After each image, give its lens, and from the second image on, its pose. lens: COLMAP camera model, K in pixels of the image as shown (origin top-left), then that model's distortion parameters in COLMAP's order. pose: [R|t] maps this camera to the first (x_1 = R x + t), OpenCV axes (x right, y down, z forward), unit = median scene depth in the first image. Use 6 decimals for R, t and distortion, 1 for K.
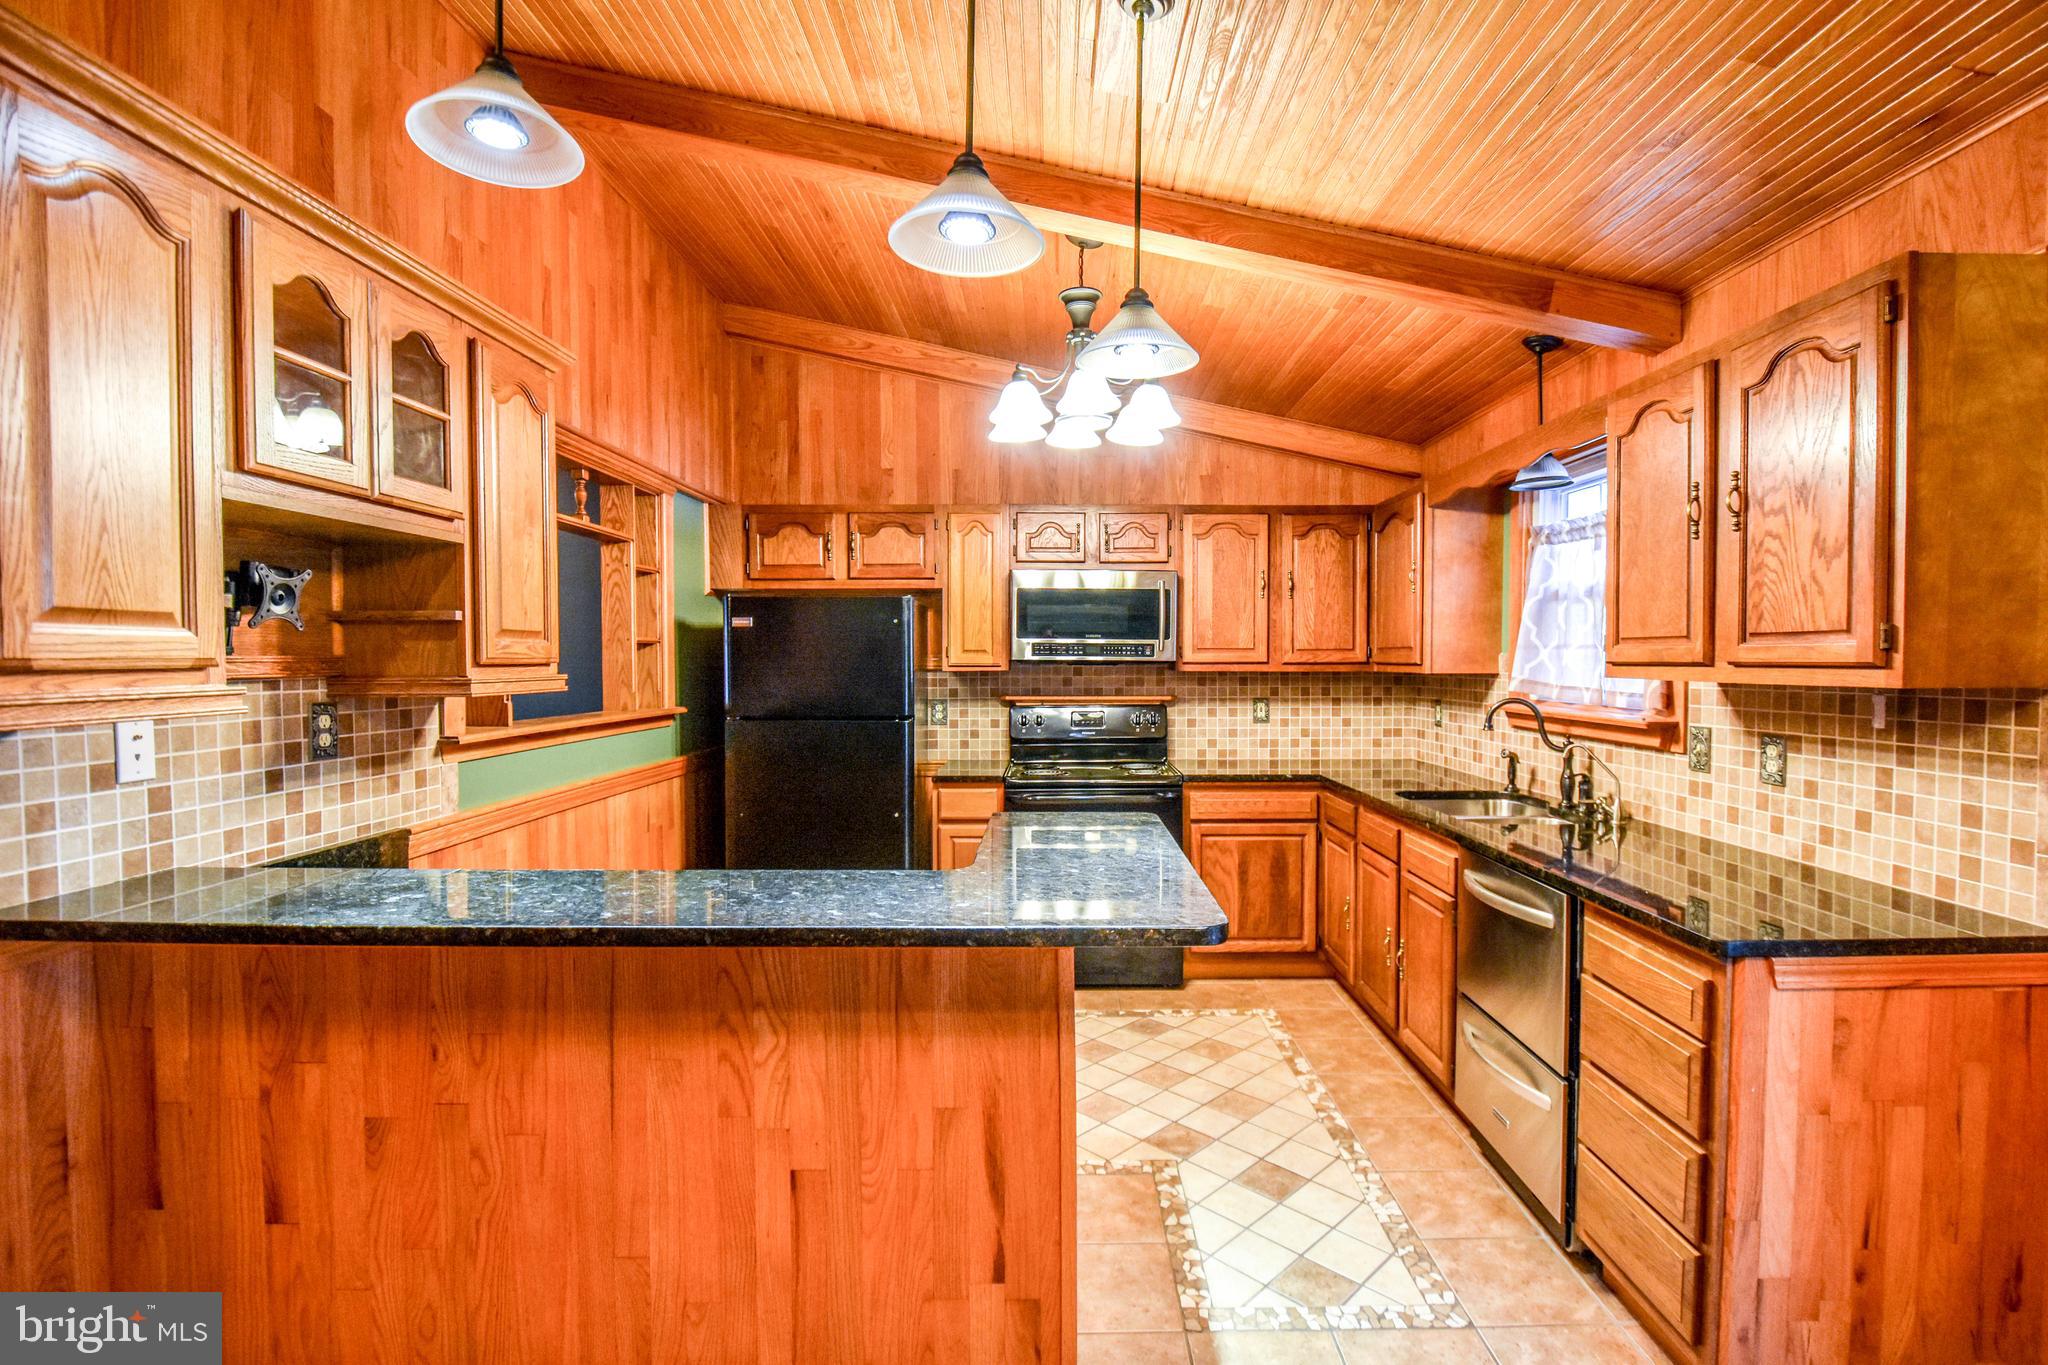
lens RADIAL K [[943.4, 0, 1032.1], [0, 943.4, 685.9], [0, 0, 1]] dist [-0.001024, -0.000136]
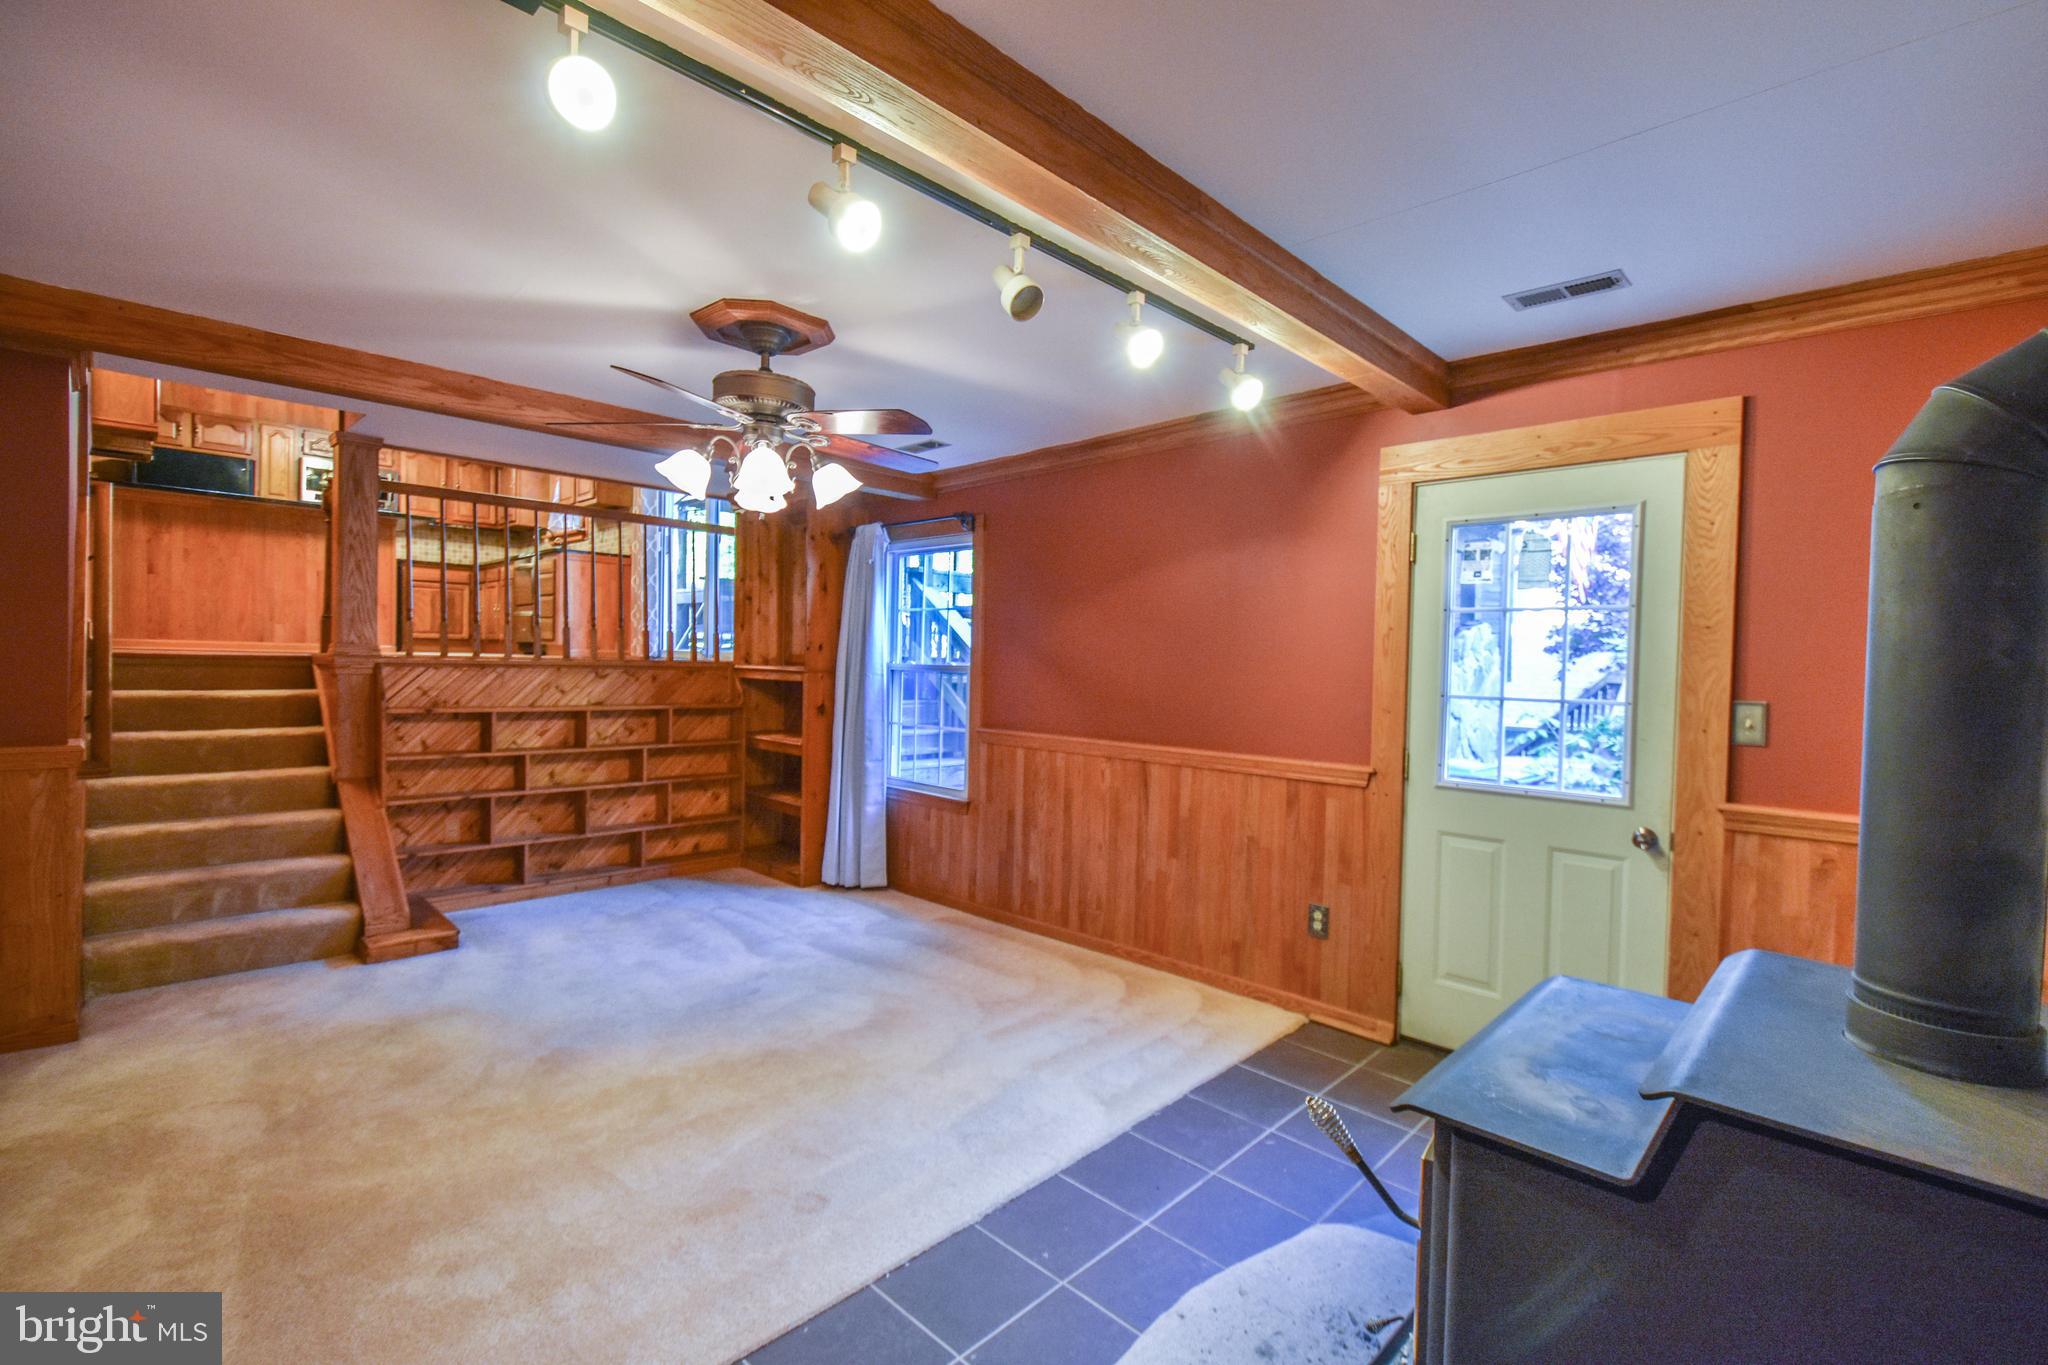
lens RADIAL K [[896.8, 0, 1032.7], [0, 896.8, 679.3], [0, 0, 1]] dist [-0.002044, -0.000592]
pose [[0.681268, -0.005100, 0.732016, -0.619971], [0.001432, 0.999983, 0.005634, 0.596993], [-0.732032, -0.002790, 0.681264, -2.539129]]
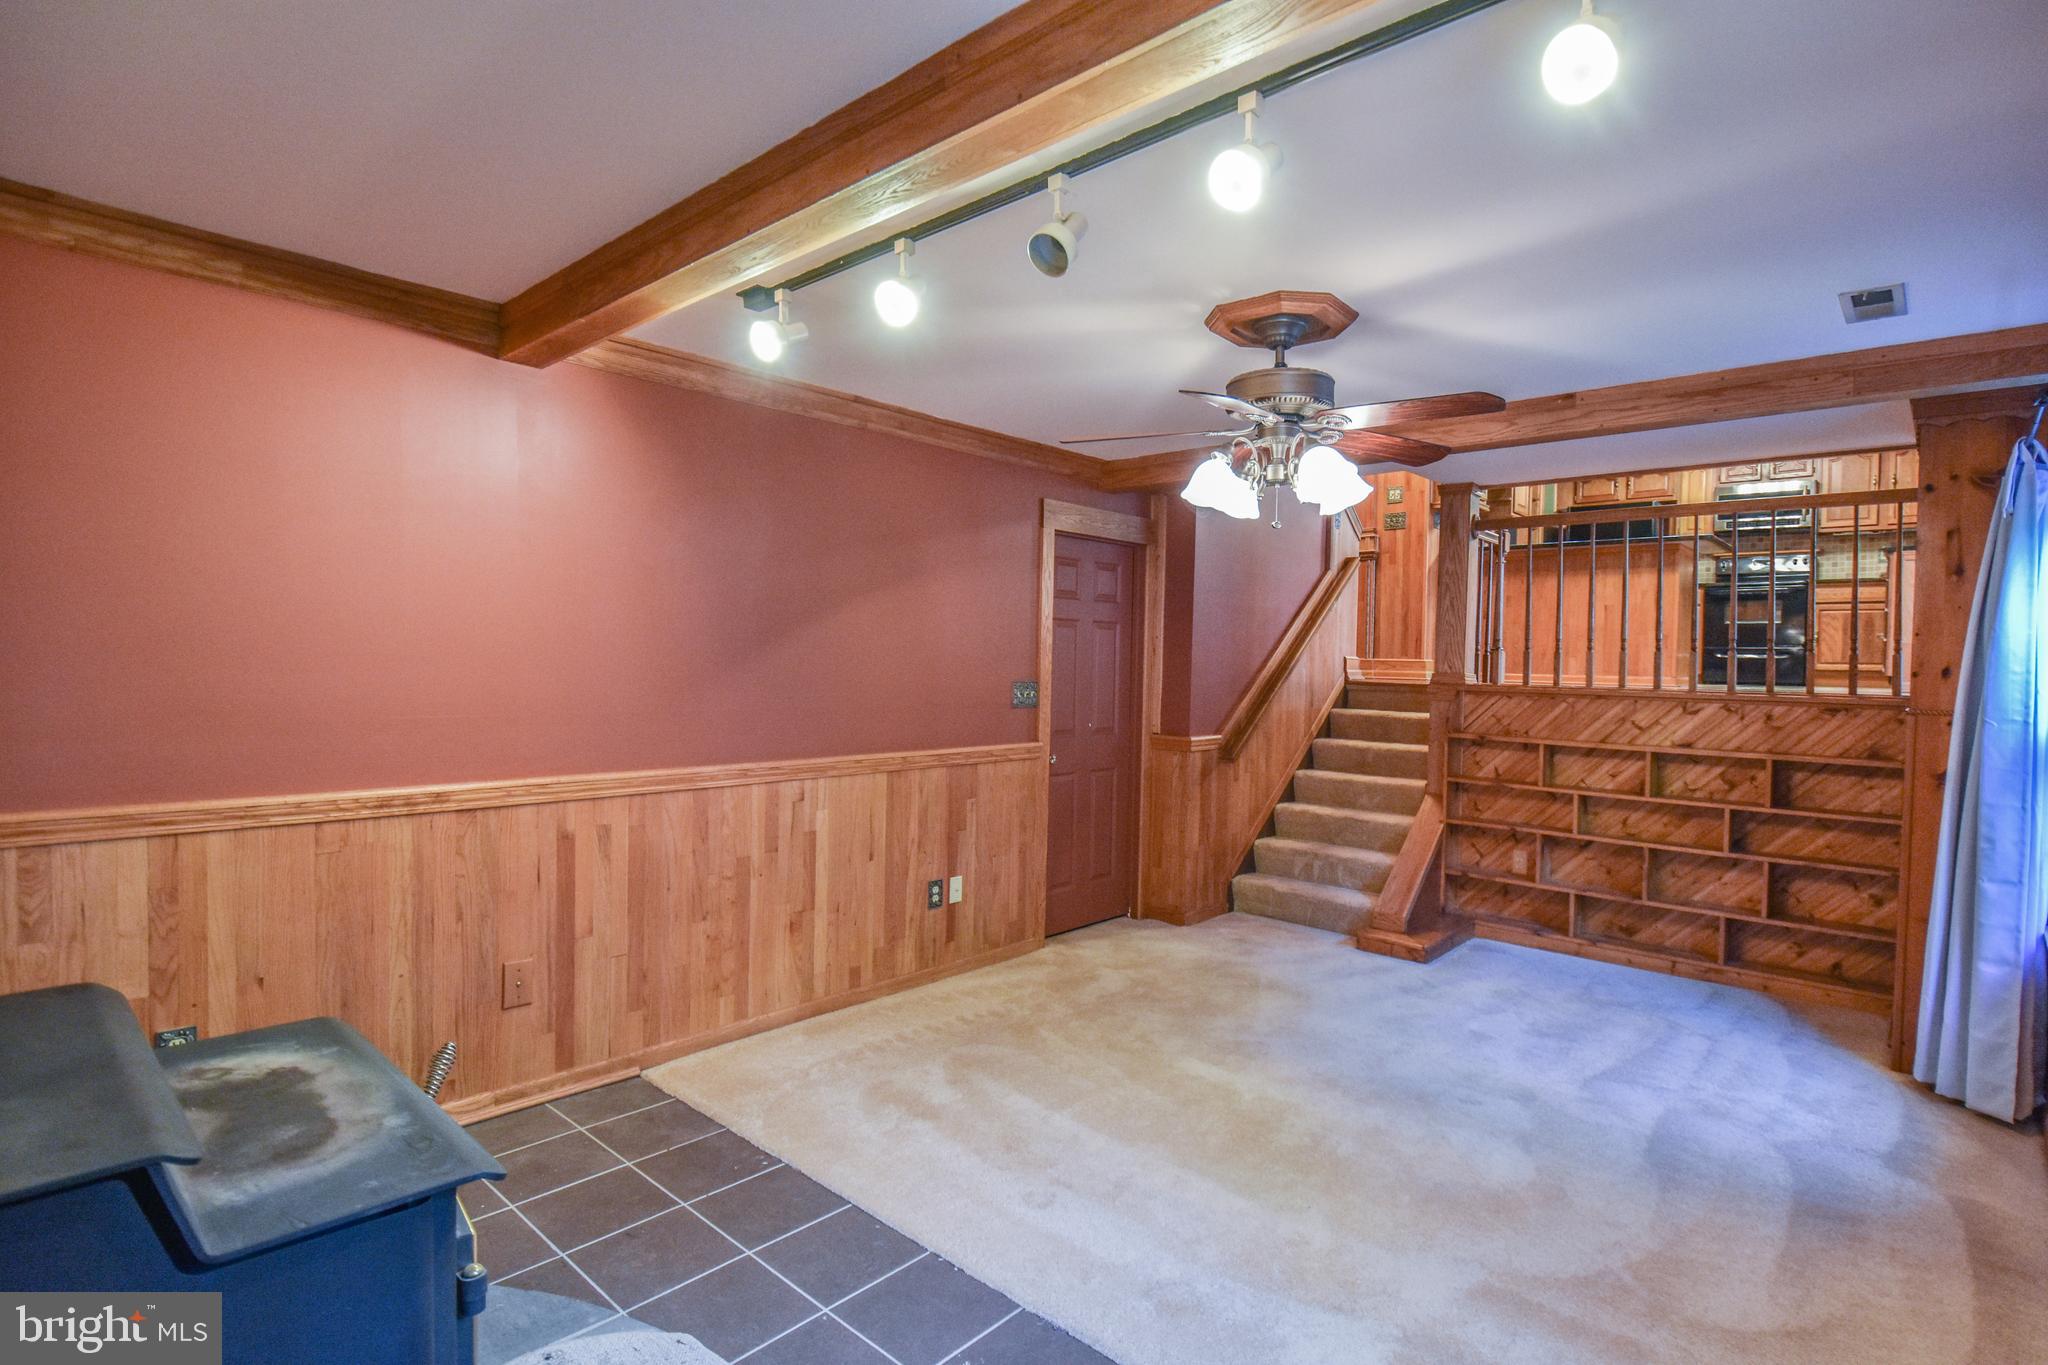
lens RADIAL K [[1004.9, 0, 1078.1], [0, 1004.9, 685.1], [0, 0, 1]] dist [-0.013159, -0.001718]
pose [[0.764477, 0.024272, -0.644194, 0.543627], [-0.033394, 0.999440, -0.001972, 0.591904], [0.643786, 0.023020, 0.764860, -2.549089]]
